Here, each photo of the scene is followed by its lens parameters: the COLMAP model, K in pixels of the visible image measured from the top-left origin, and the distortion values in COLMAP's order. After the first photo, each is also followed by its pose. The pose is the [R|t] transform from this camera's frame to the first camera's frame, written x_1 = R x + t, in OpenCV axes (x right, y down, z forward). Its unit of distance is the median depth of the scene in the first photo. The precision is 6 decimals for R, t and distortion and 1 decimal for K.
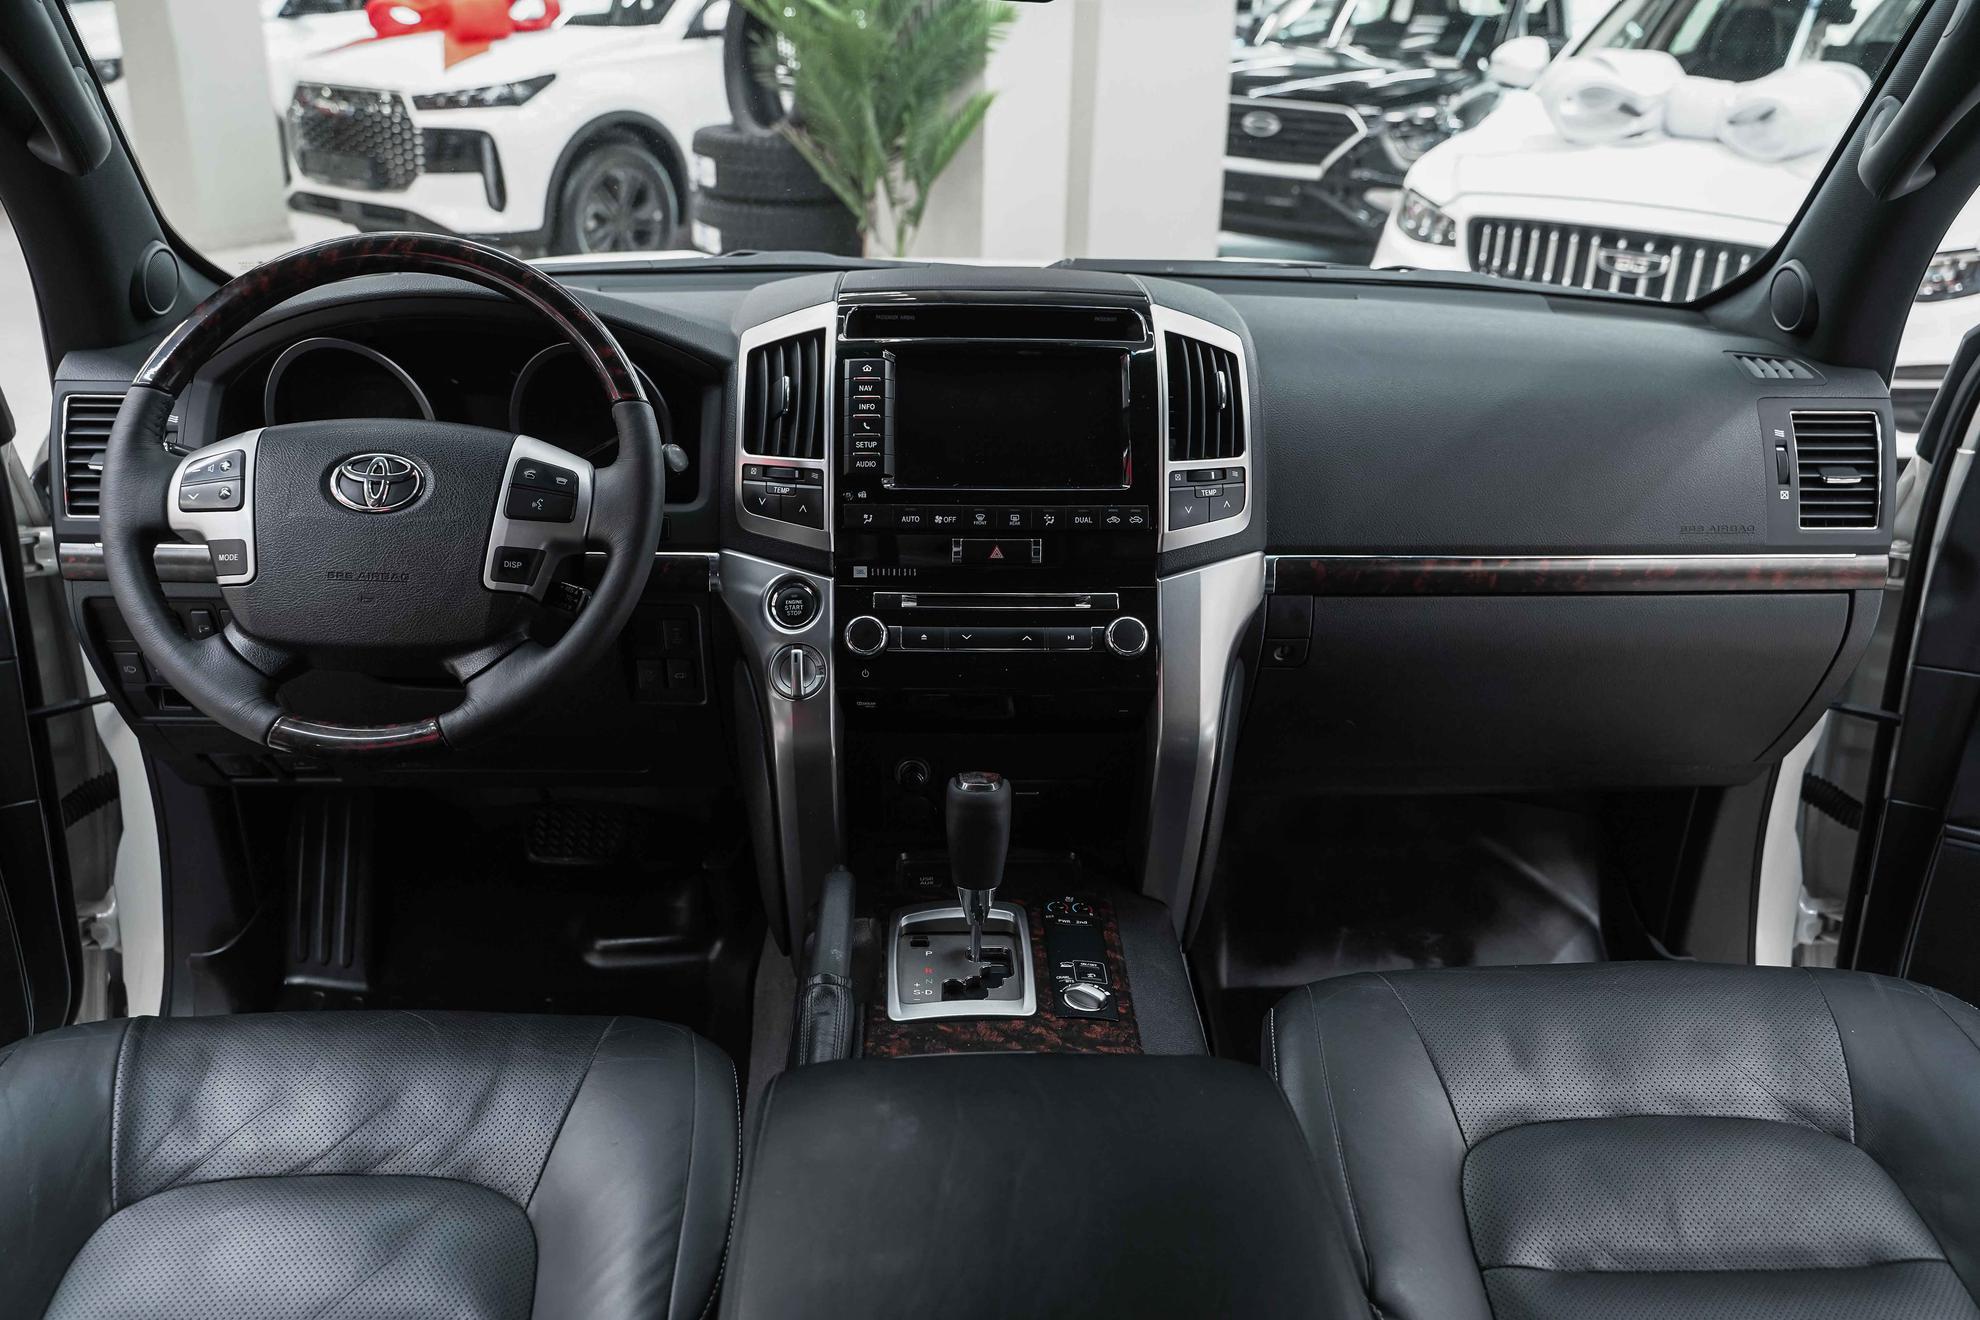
lens RADIAL K [[1635.5, 0, 990.0], [0, 1635.5, 660.0], [0, 0, 1]] dist [-0.010173, -0.005486]
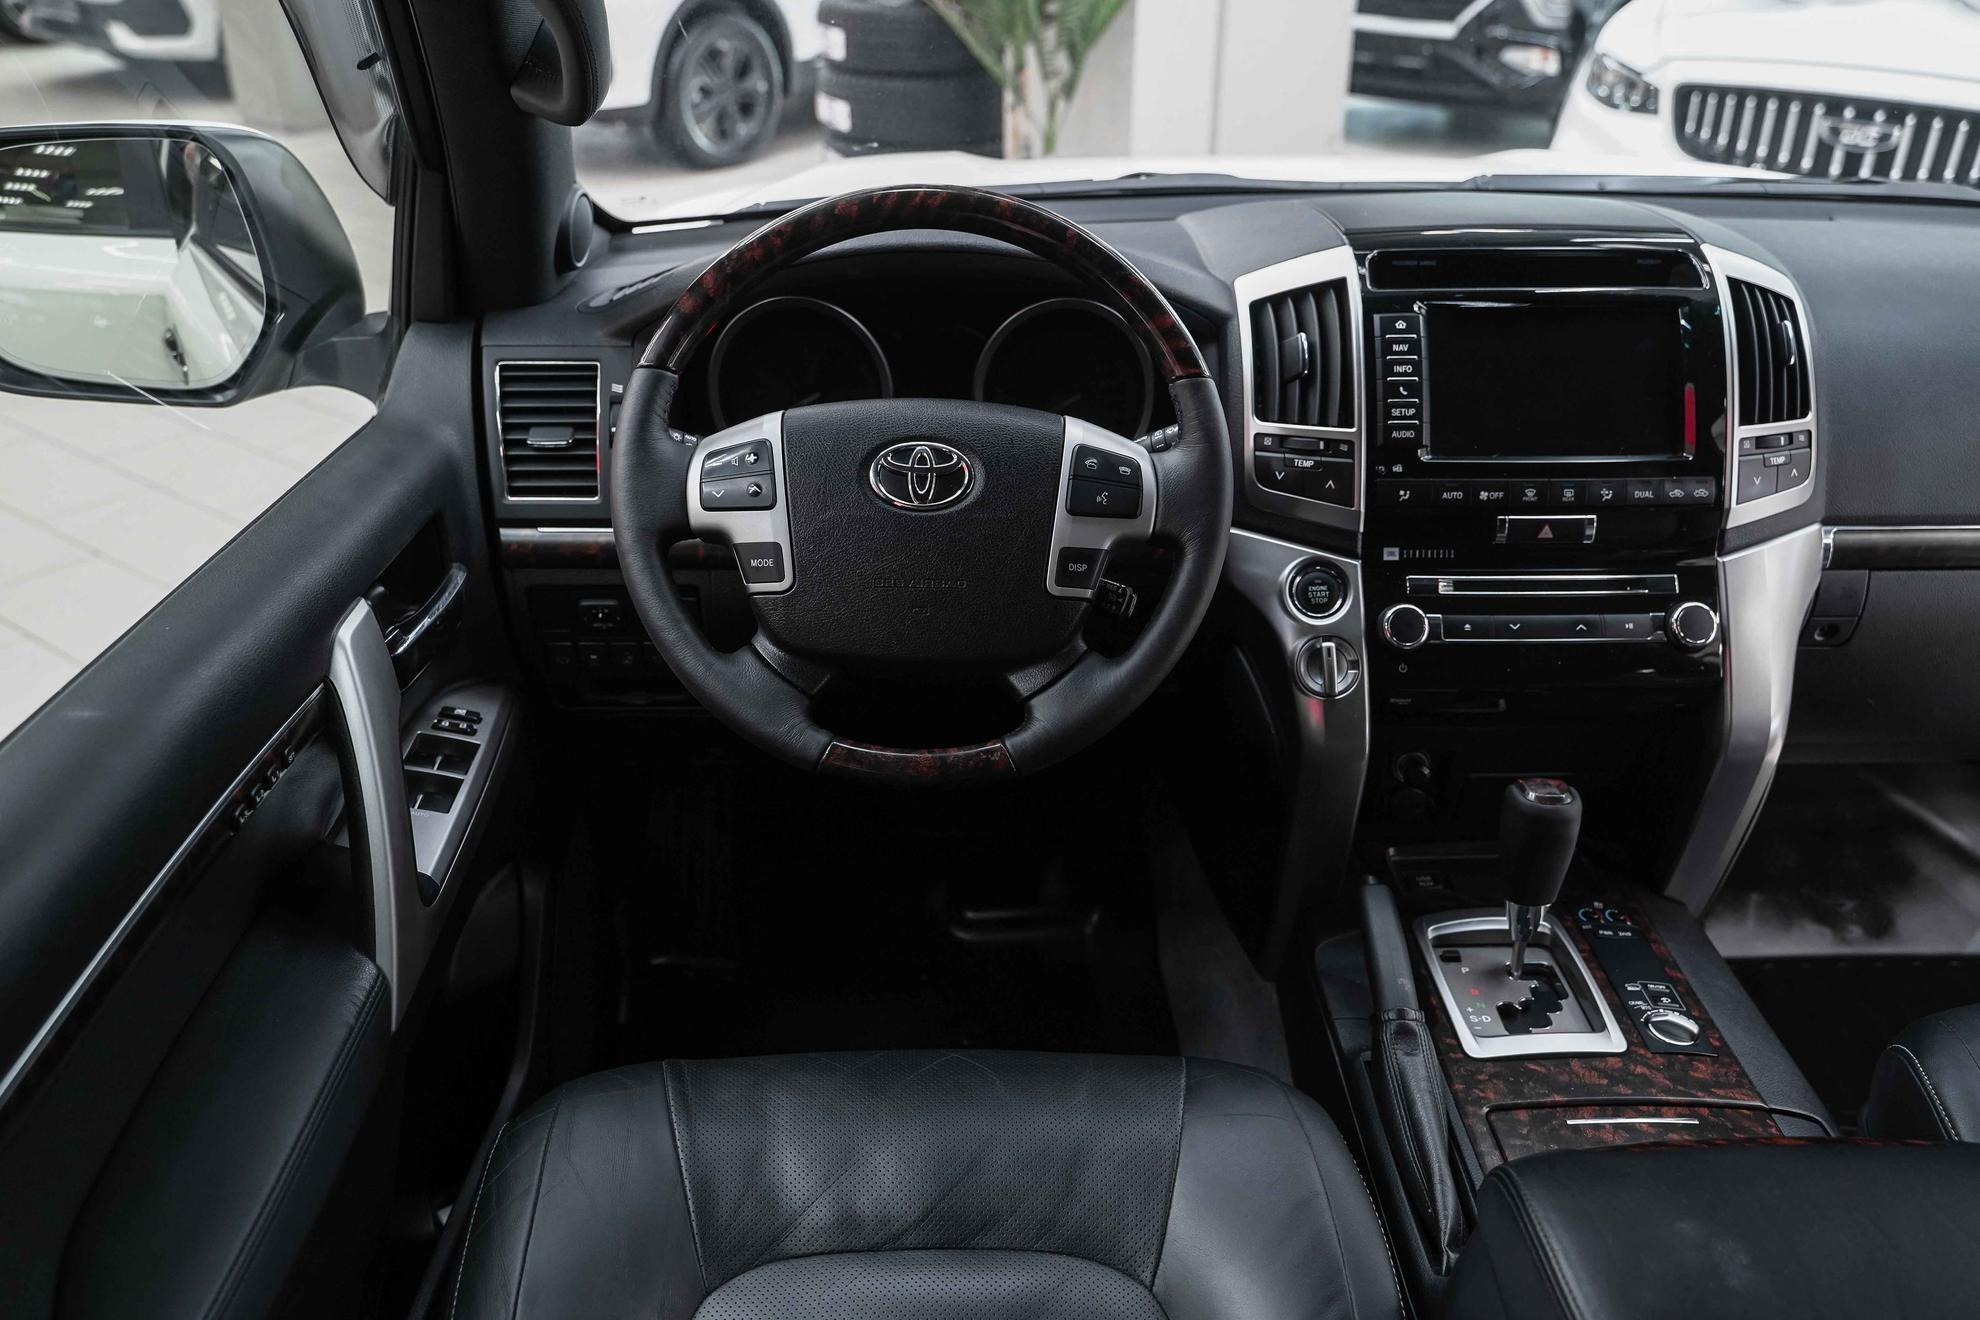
lens RADIAL K [[1635.5, 0, 990.0], [0, 1635.5, 660.0], [0, 0, 1]] dist [-0.010173, -0.005486]
pose [[0.999592, -0.006822, -0.027738, -0.274625], [0.009037, 0.996711, 0.080536, -0.069831], [0.027097, -0.080754, 0.996366, 0.091699]]
